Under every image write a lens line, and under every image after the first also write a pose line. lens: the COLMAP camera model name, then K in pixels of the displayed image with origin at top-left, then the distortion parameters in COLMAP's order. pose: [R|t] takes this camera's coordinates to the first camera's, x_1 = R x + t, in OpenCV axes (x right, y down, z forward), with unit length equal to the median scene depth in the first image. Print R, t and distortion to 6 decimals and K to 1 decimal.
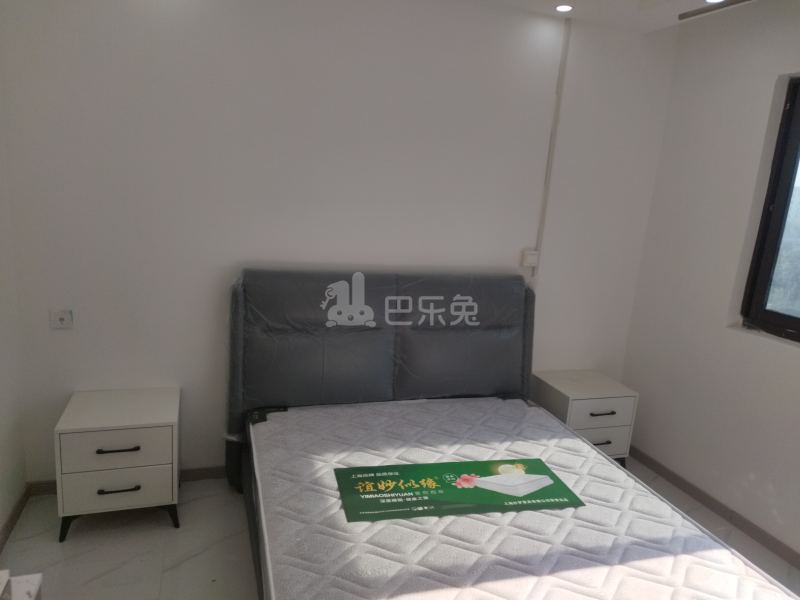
lens RADIAL K [[568.4, 0, 391.3], [0, 568.4, 292.3], [0, 0, 1]] dist [0.005634, -0.002074]
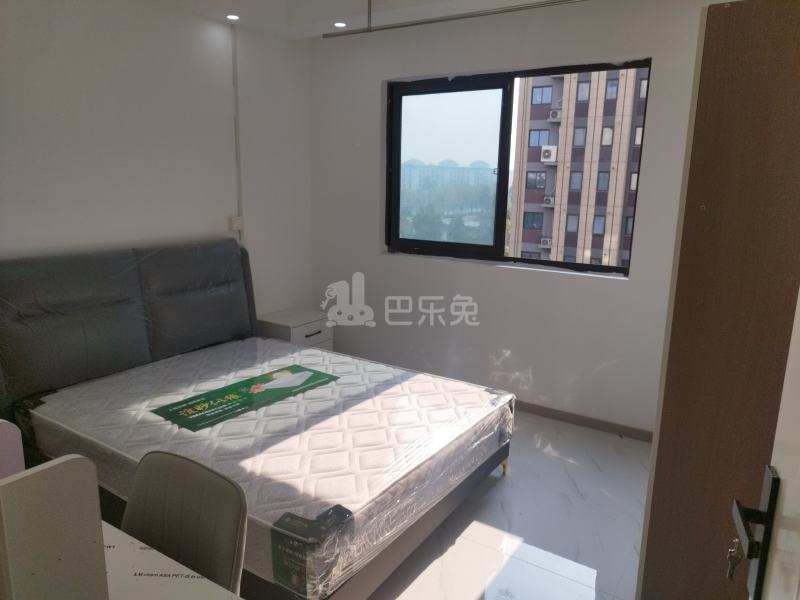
lens RADIAL K [[571.5, 0, 400.0], [0, 571.5, 300.0], [0, 0, 1]] dist [-0.000712, -0.002282]
pose [[0.773570, -0.189376, 0.604753, -0.347642], [0.165185, 0.981572, 0.096078, 0.055955], [-0.611804, 0.025573, 0.790596, -0.231763]]
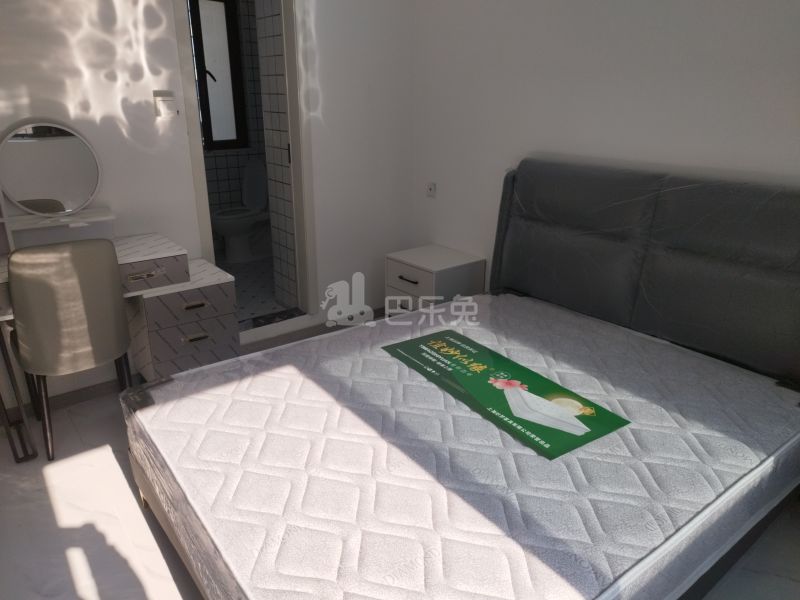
lens RADIAL K [[560.2, 0, 400.0], [0, 560.2, 300.0], [0, 0, 1]] dist [0.002994, -0.000594]
pose [[0.352408, 0.250365, -0.901735, 0.787659], [-0.165378, 0.965046, 0.203312, 0.046996], [0.921118, 0.077478, 0.381495, 0.461996]]
